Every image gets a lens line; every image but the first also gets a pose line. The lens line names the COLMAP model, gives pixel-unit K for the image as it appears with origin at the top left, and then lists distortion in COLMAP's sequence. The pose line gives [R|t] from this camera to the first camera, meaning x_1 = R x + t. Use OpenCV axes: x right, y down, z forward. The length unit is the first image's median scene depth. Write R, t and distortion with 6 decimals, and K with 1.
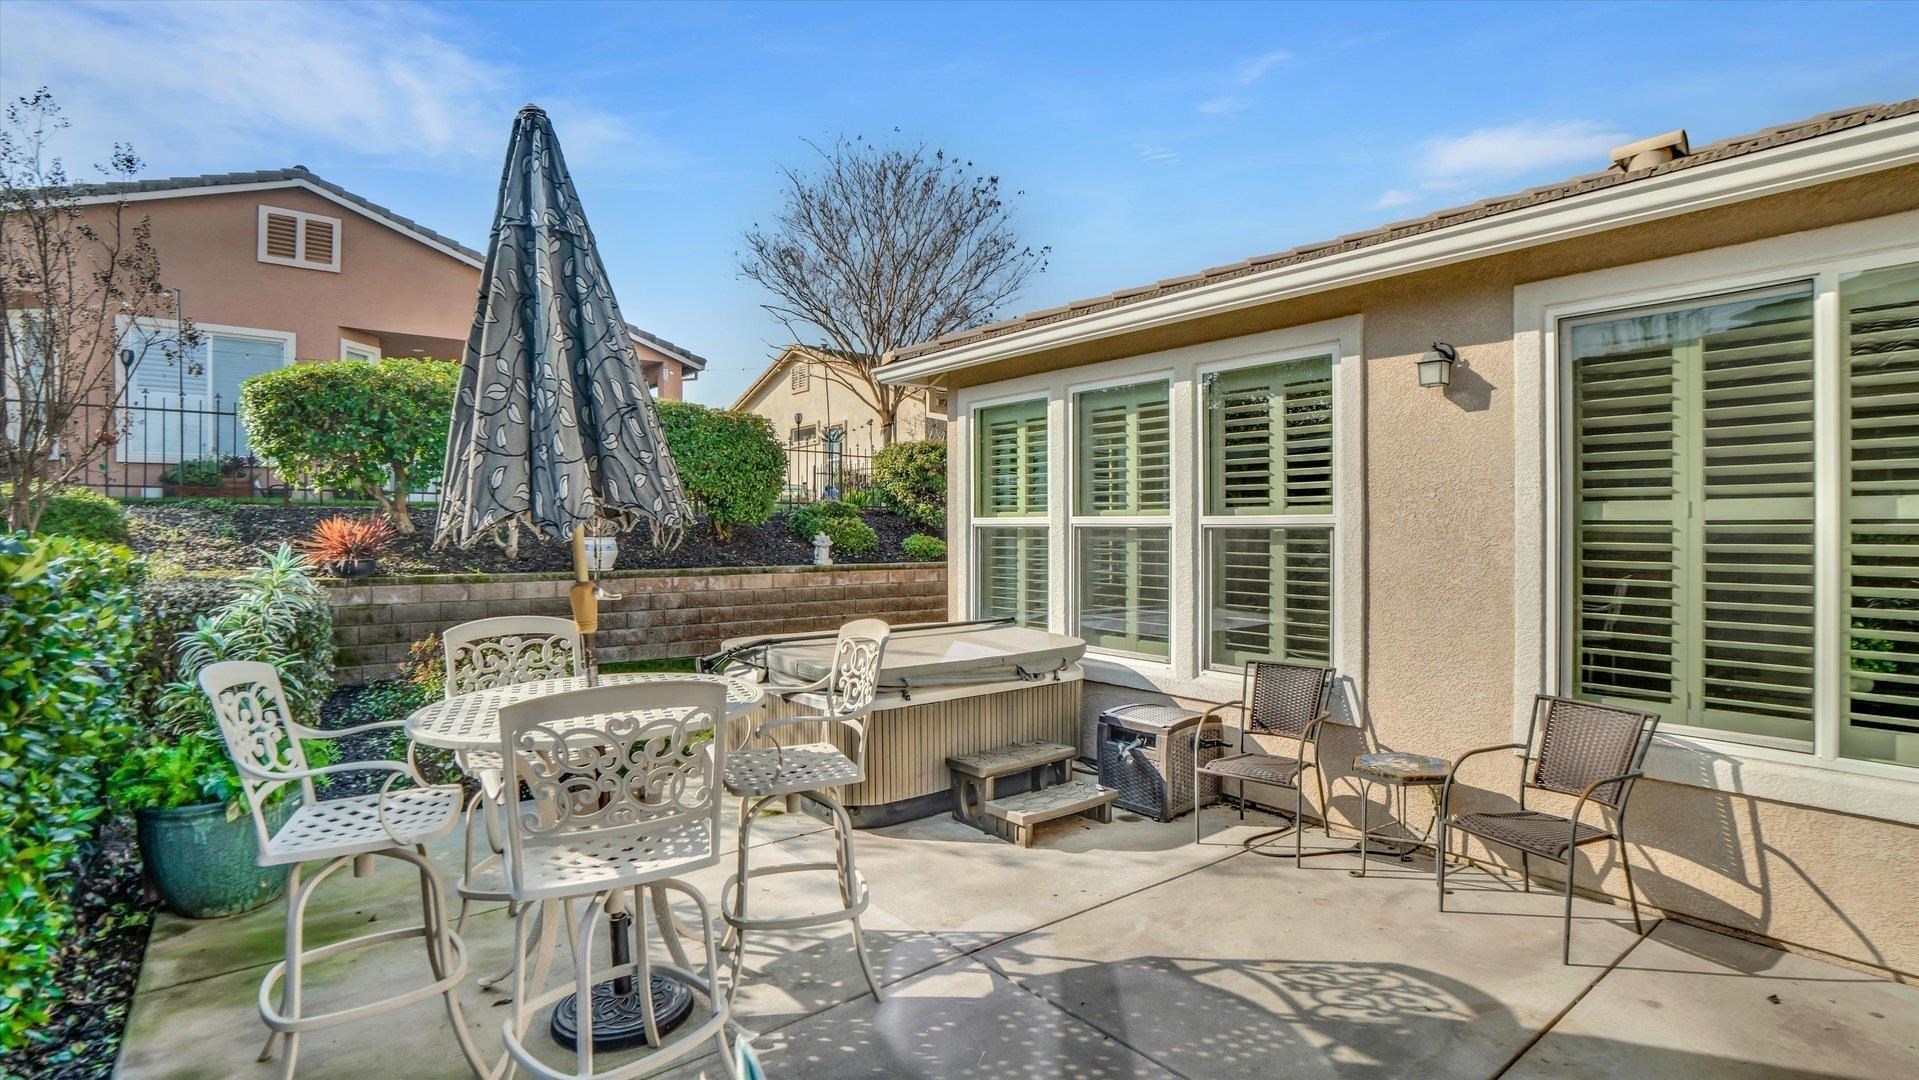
lens RADIAL K [[899.1, 0, 973.2], [0, 899.1, 545.8], [0, 0, 1]] dist [-0.036794, 0.011883]
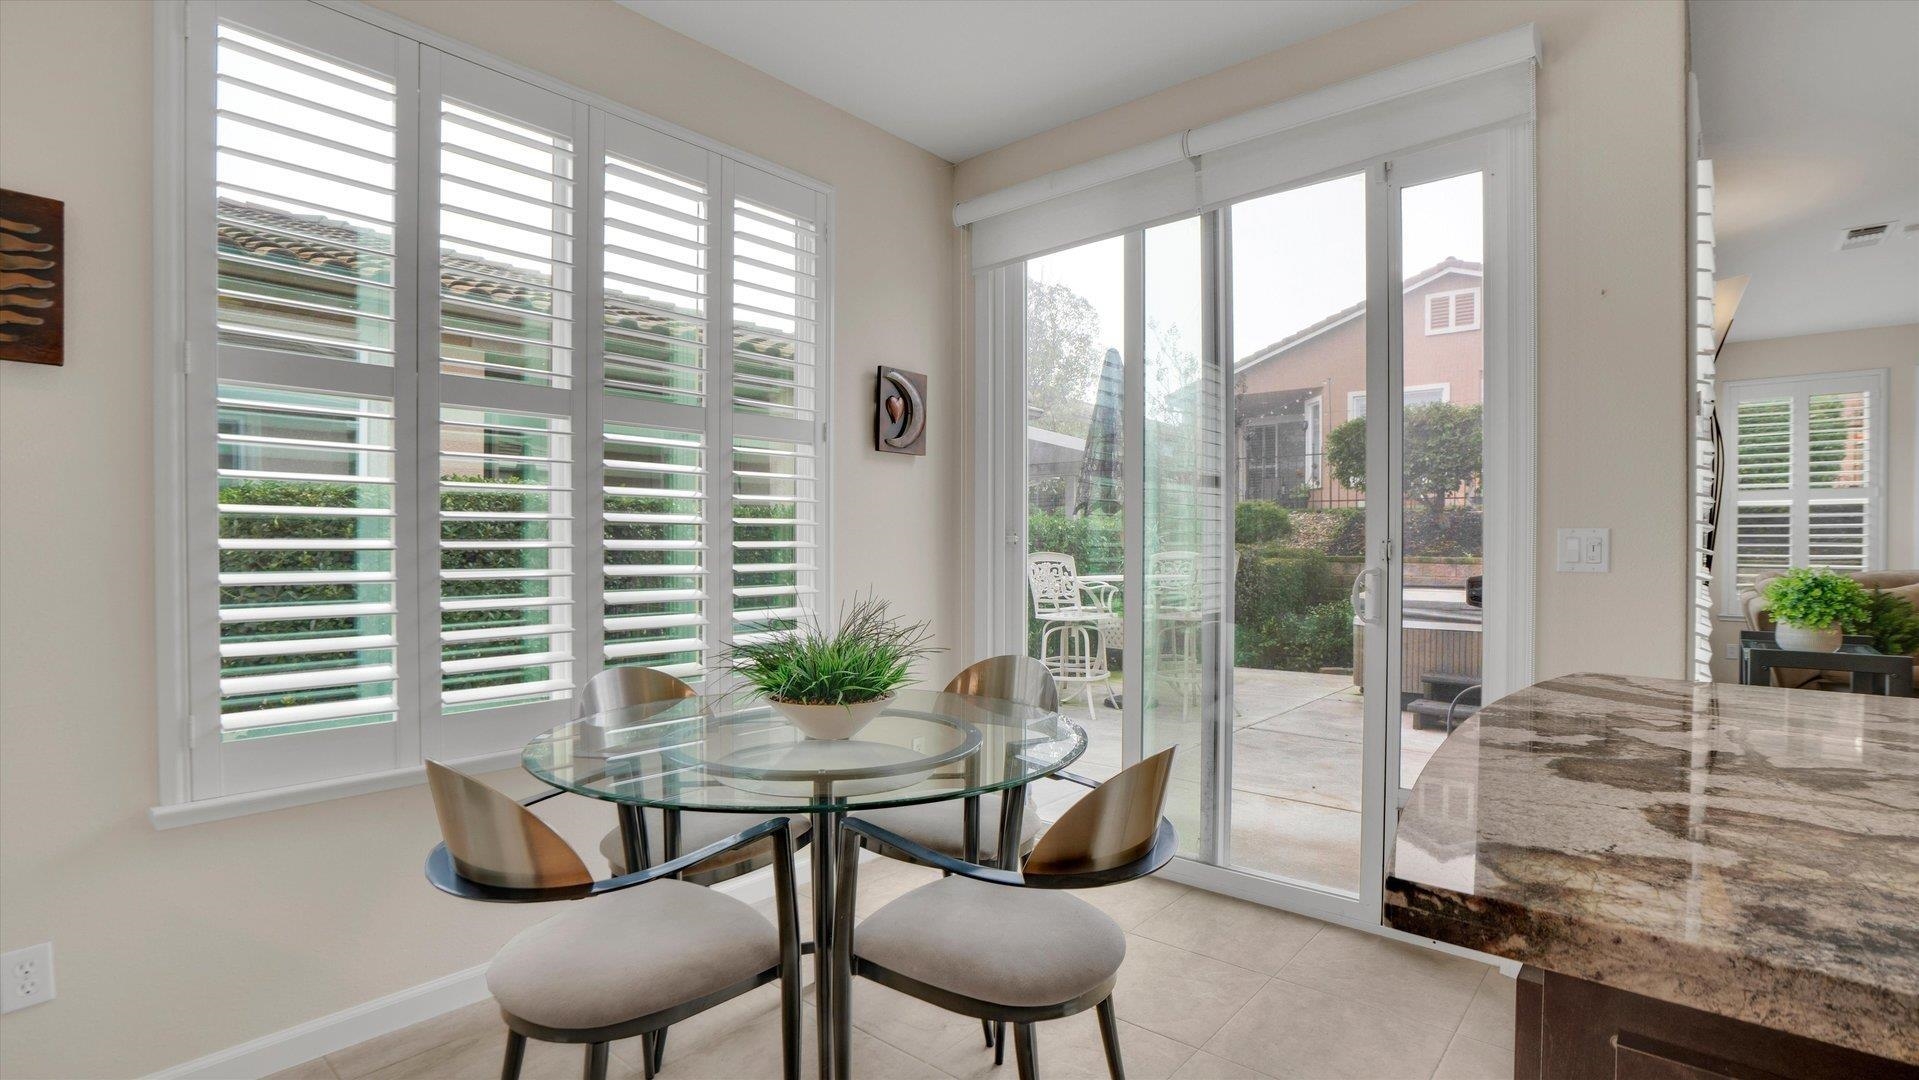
lens RADIAL K [[899.1, 0, 940.0], [0, 899.1, 547.5], [0, 0, 1]] dist [-0.036794, 0.011883]
pose [[0.175357, 0.013483, -0.984413, 0.640734], [-0.027040, 0.999595, 0.008874, 0.028203], [0.984134, 0.025063, 0.175650, 0.012829]]
